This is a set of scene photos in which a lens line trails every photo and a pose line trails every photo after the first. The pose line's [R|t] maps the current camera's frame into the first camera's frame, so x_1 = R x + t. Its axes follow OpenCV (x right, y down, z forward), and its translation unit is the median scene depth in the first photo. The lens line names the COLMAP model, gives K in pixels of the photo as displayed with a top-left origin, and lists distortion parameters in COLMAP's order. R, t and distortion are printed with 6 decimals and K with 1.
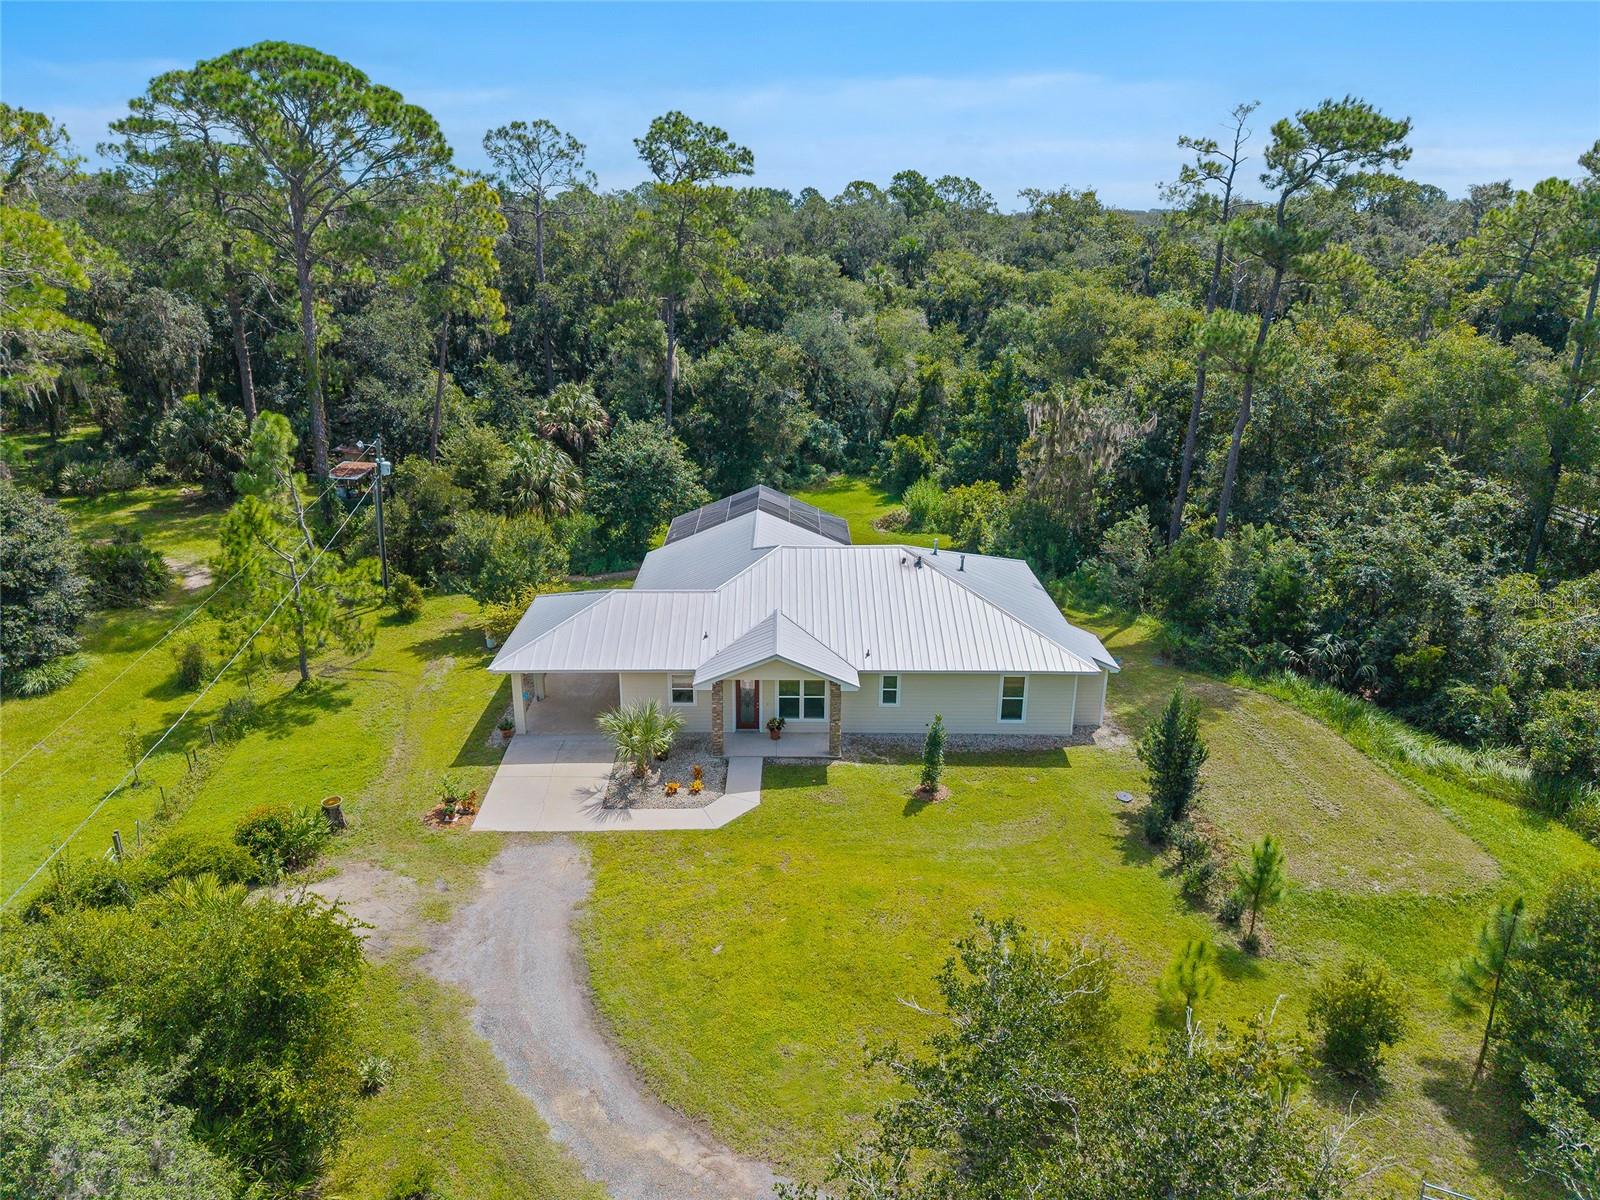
lens RADIAL K [[1067.5, 0, 800.0], [0, 1067.5, 600.0], [0, 0, 1]] dist [0.005014, 0.000388]
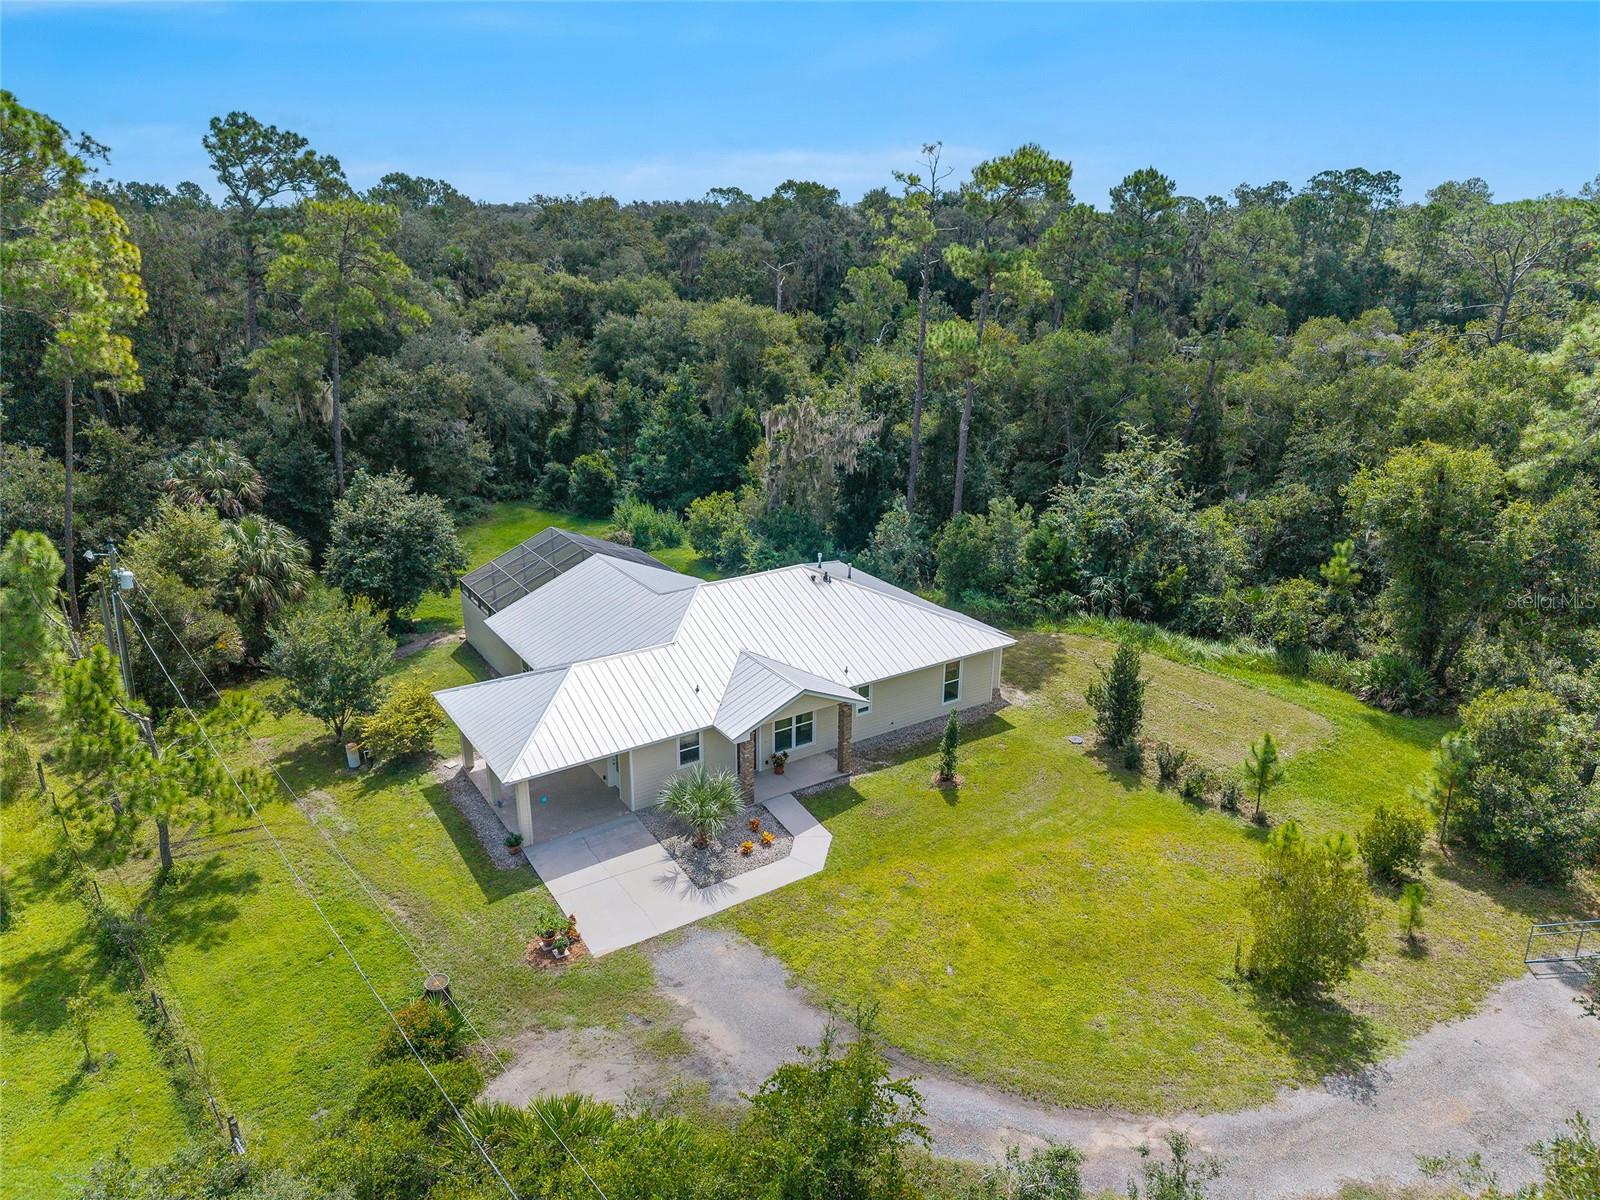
lens RADIAL K [[1067.5, 0, 800.0], [0, 1067.5, 600.0], [0, 0, 1]] dist [0.005014, 0.000388]
pose [[0.845723, -0.185218, 0.500447, -0.478799], [0.181740, 0.981738, 0.056217, -0.083547], [-0.501721, 0.043407, 0.863940, 0.111562]]
